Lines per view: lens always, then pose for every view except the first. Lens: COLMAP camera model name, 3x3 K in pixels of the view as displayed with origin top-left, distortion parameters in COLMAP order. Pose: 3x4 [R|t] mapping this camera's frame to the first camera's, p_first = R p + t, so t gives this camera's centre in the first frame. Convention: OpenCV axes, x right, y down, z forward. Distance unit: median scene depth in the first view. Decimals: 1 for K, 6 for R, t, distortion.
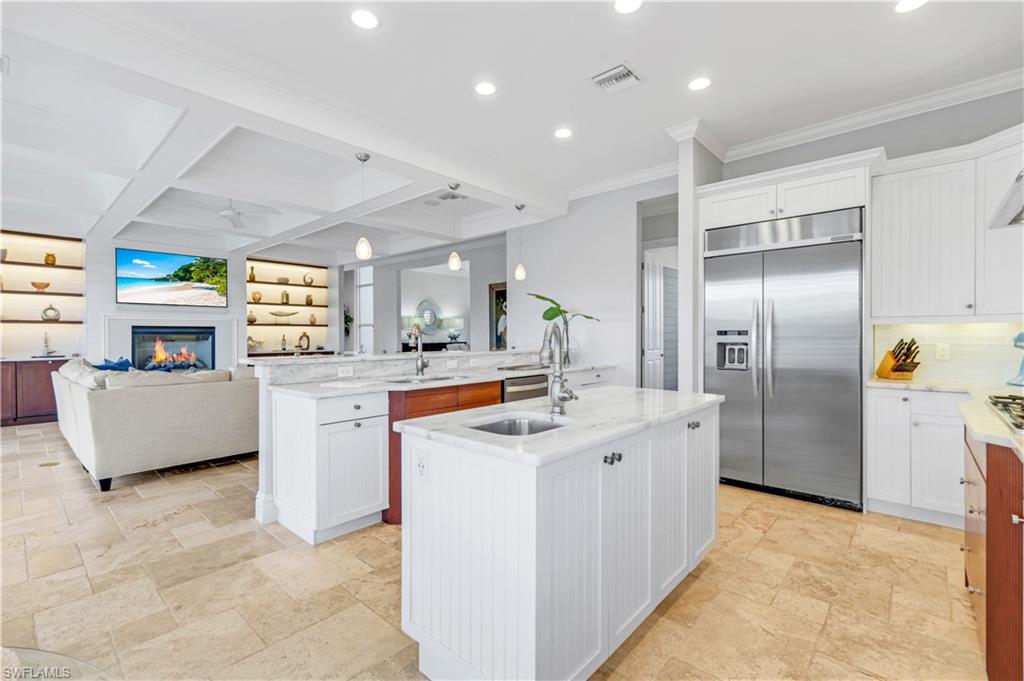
lens RADIAL K [[453.3, 0, 509.4], [0, 453.3, 336.5], [0, 0, 1]] dist [0.007149, -0.001346]
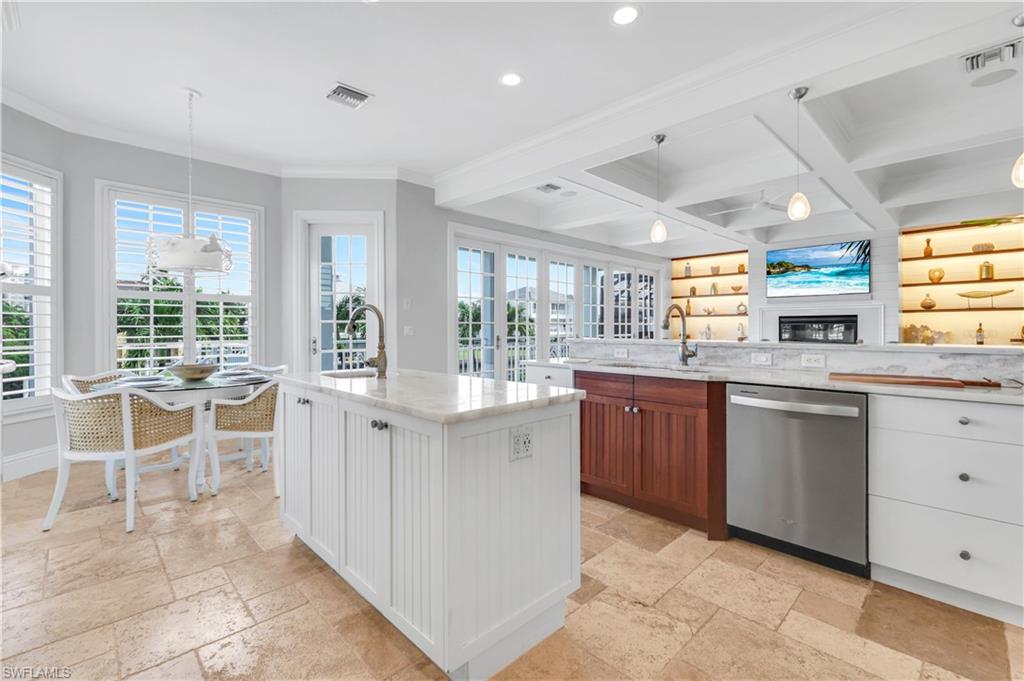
lens RADIAL K [[453.3, 0, 507.9], [0, 453.3, 325.7], [0, 0, 1]] dist [0.007149, -0.001346]
pose [[-0.067834, -0.006307, -0.997677, 0.746939], [-0.003977, 0.999974, -0.006051, 0.020121], [0.997689, 0.003557, -0.067858, 0.813306]]
